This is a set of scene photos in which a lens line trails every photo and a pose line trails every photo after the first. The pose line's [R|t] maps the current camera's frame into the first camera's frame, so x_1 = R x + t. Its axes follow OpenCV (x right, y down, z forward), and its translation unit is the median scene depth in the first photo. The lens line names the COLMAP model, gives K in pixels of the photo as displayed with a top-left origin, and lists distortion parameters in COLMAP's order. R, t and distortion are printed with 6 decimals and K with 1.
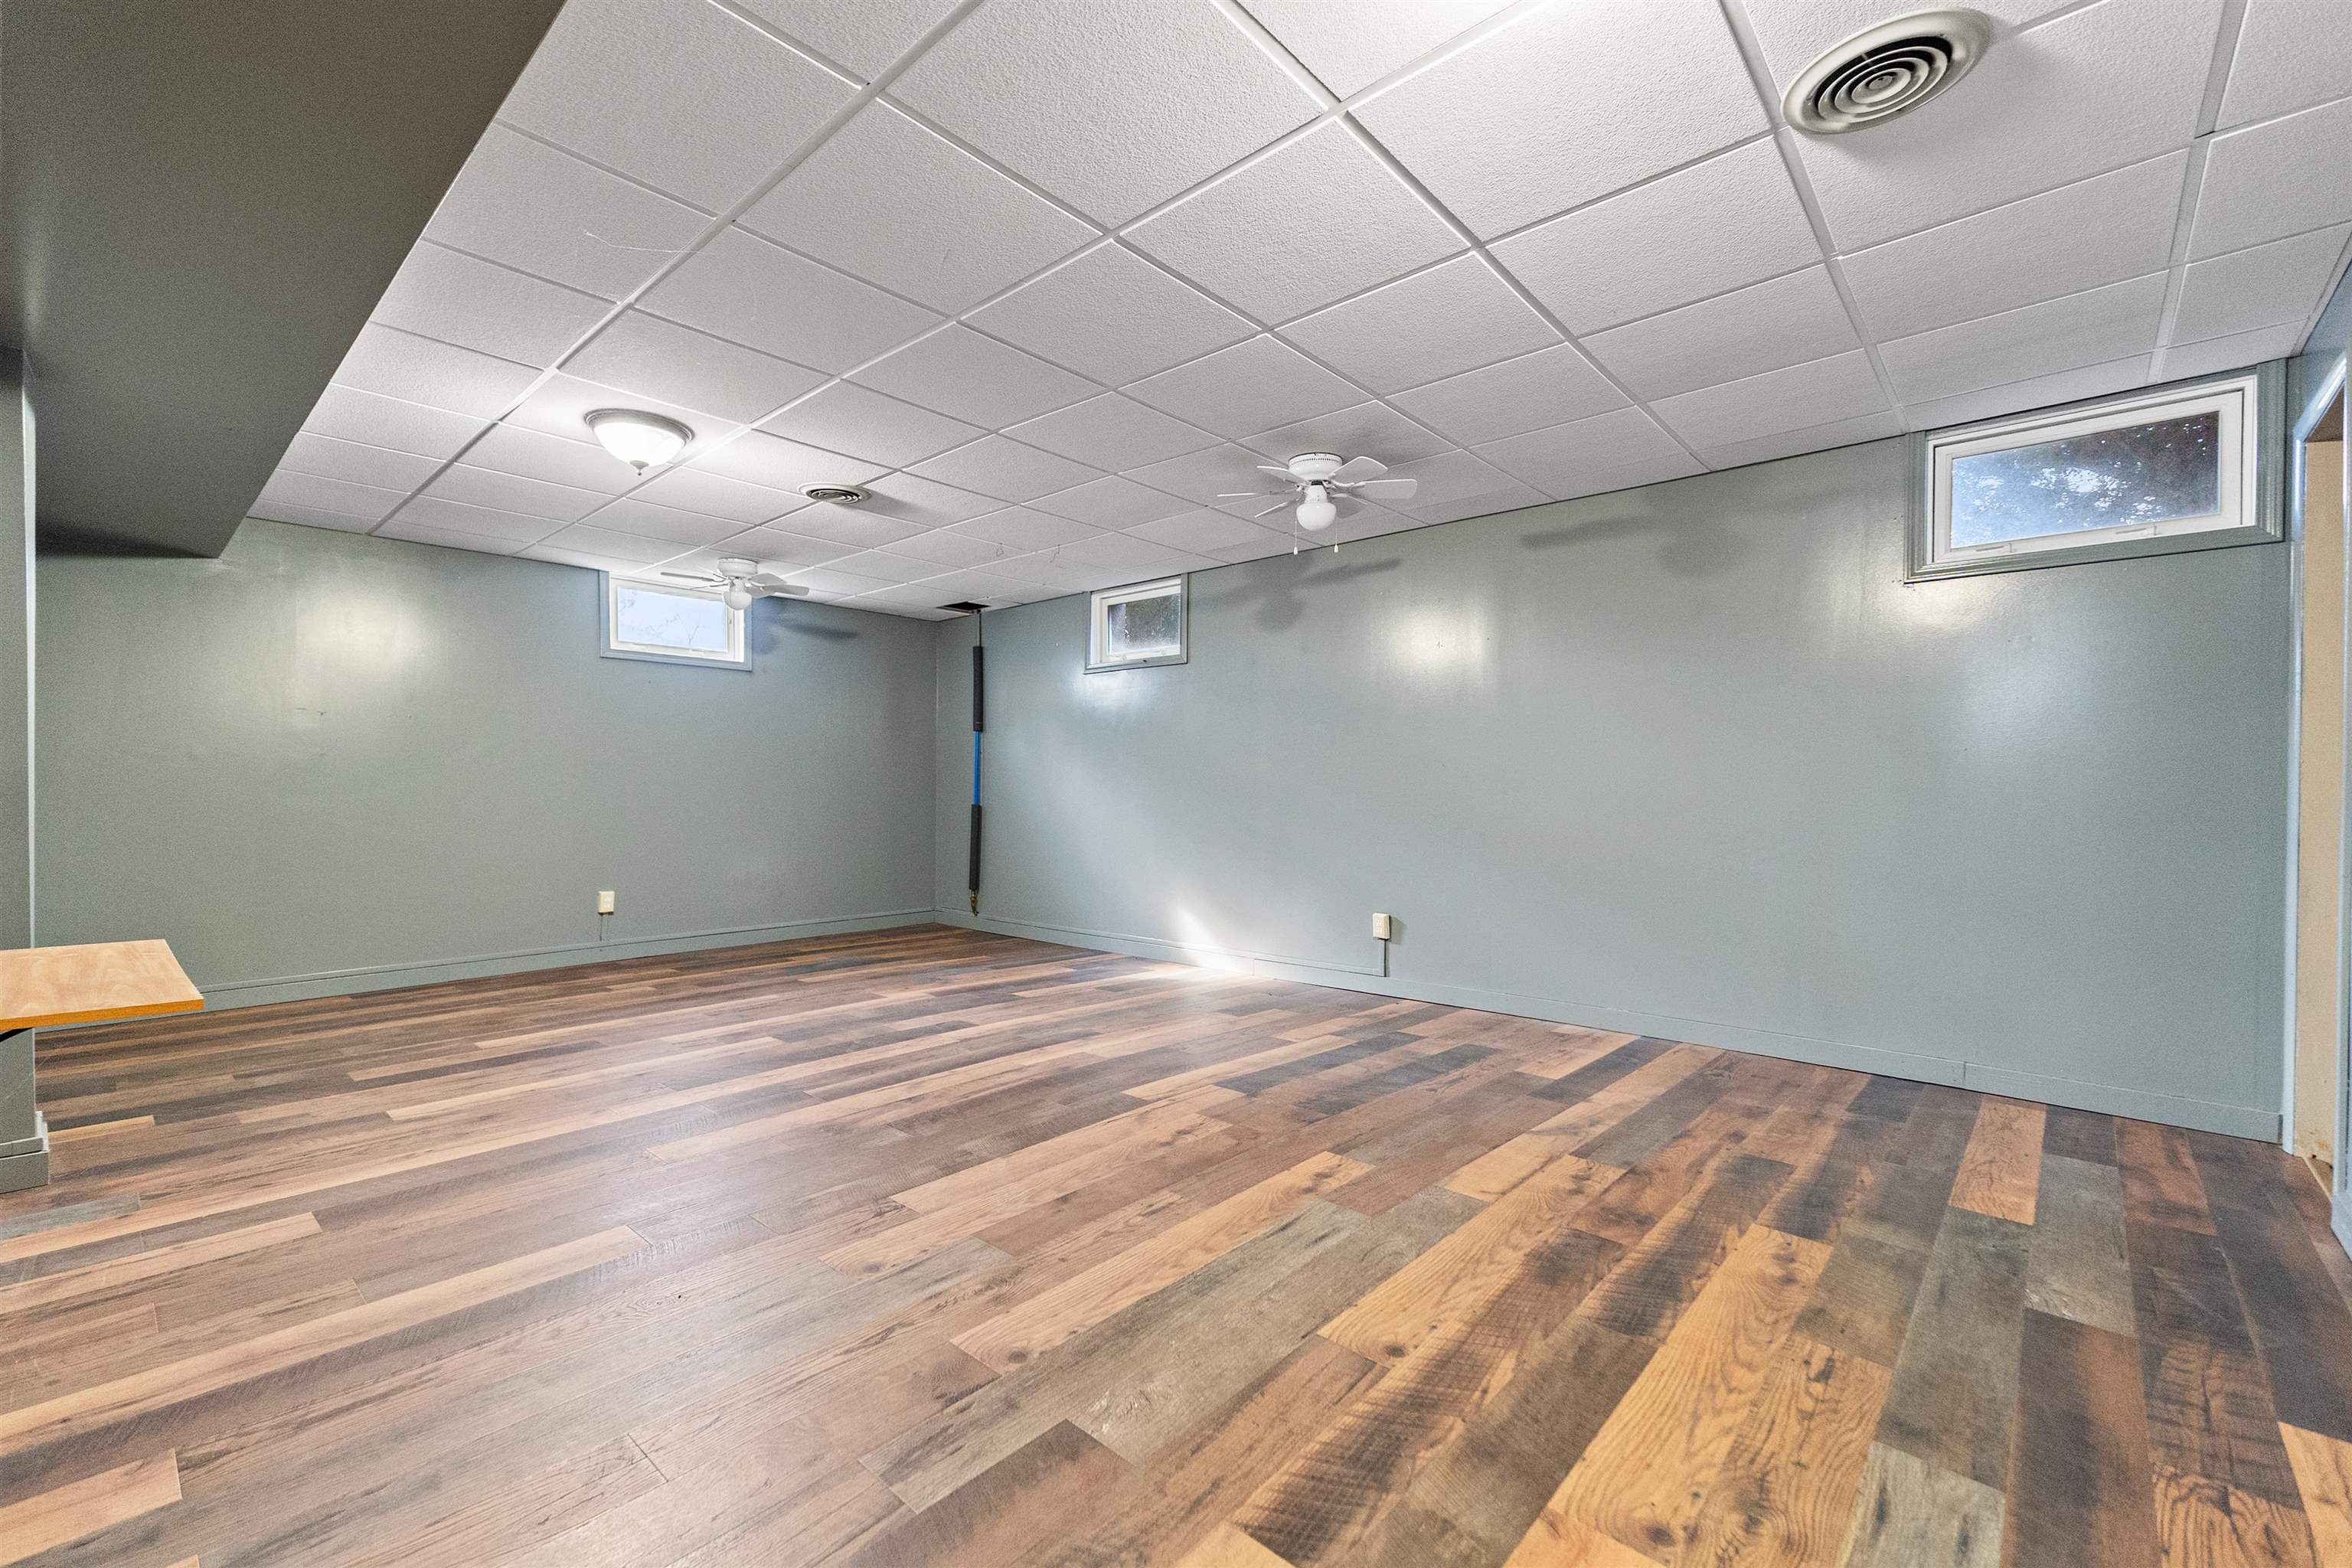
lens RADIAL K [[998.7, 0, 1168.3], [0, 998.7, 795.3], [0, 0, 1]] dist [0.001408, 0.001419]
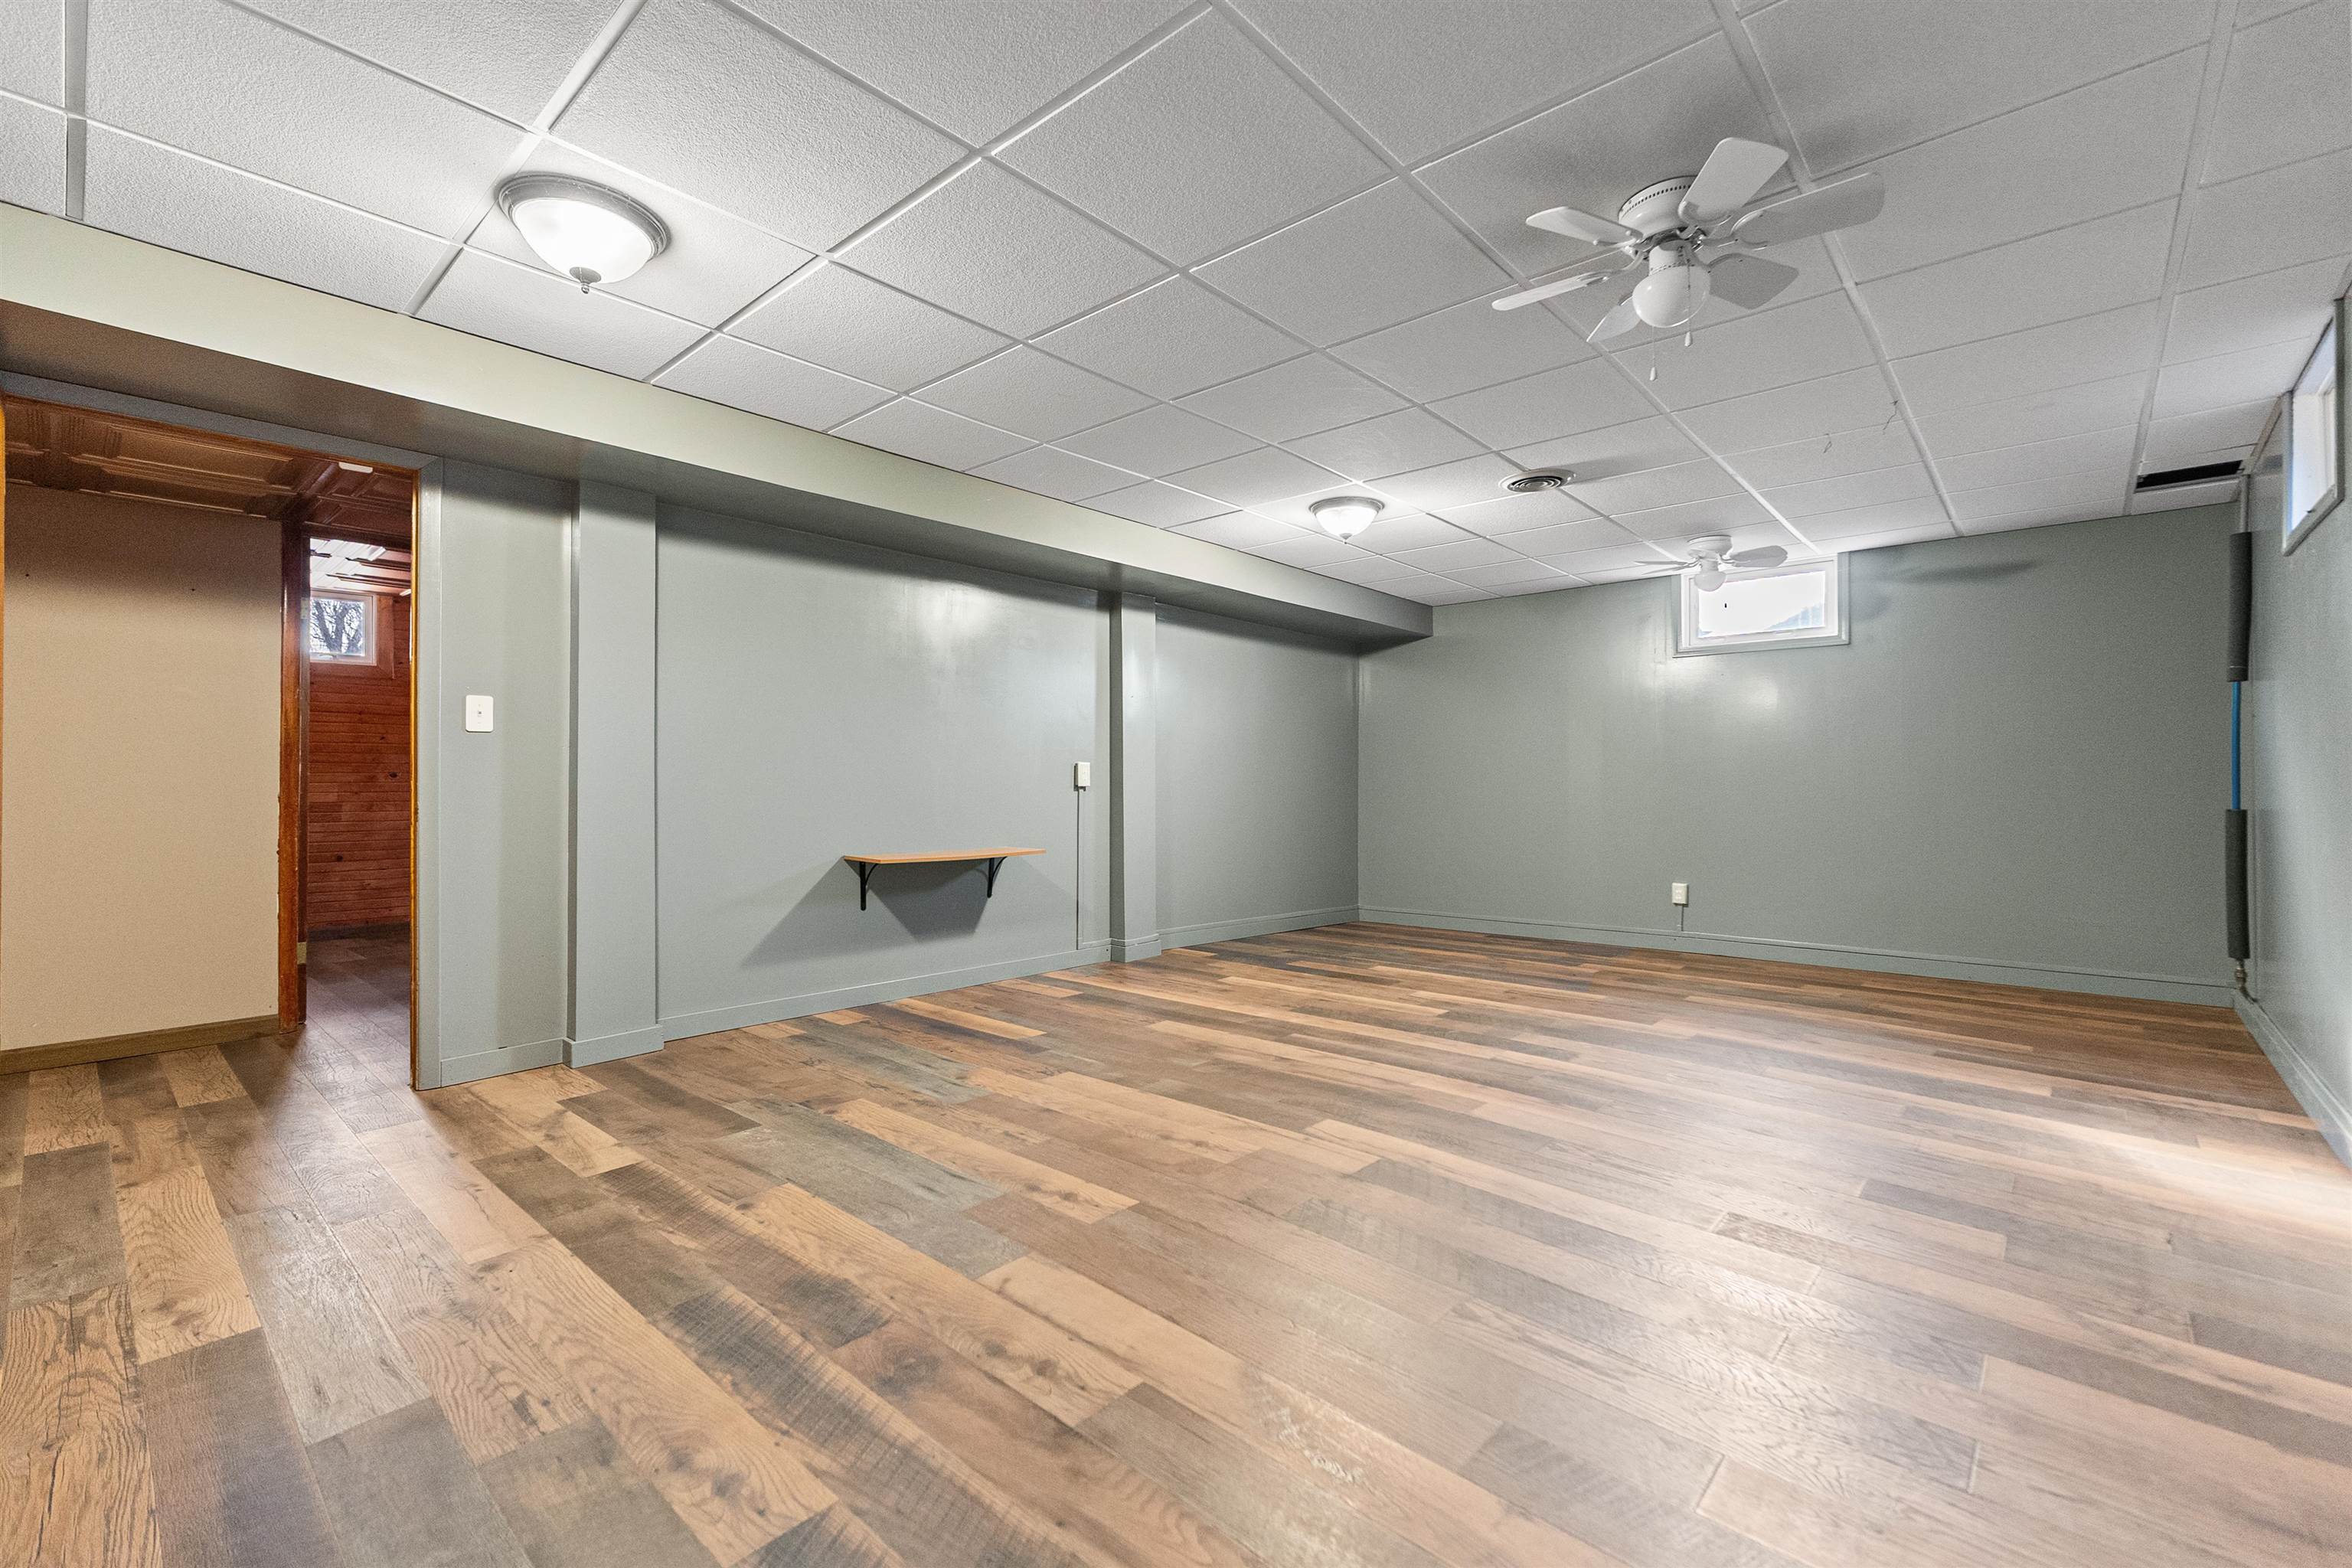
lens RADIAL K [[998.7, 0, 1174.5], [0, 998.7, 783.9], [0, 0, 1]] dist [0.001408, 0.001419]
pose [[-0.000972, -0.005024, -0.999987, 1.188599], [-0.004753, 0.999976, -0.005019, 0.001617], [0.999988, 0.004748, -0.000995, 1.201661]]
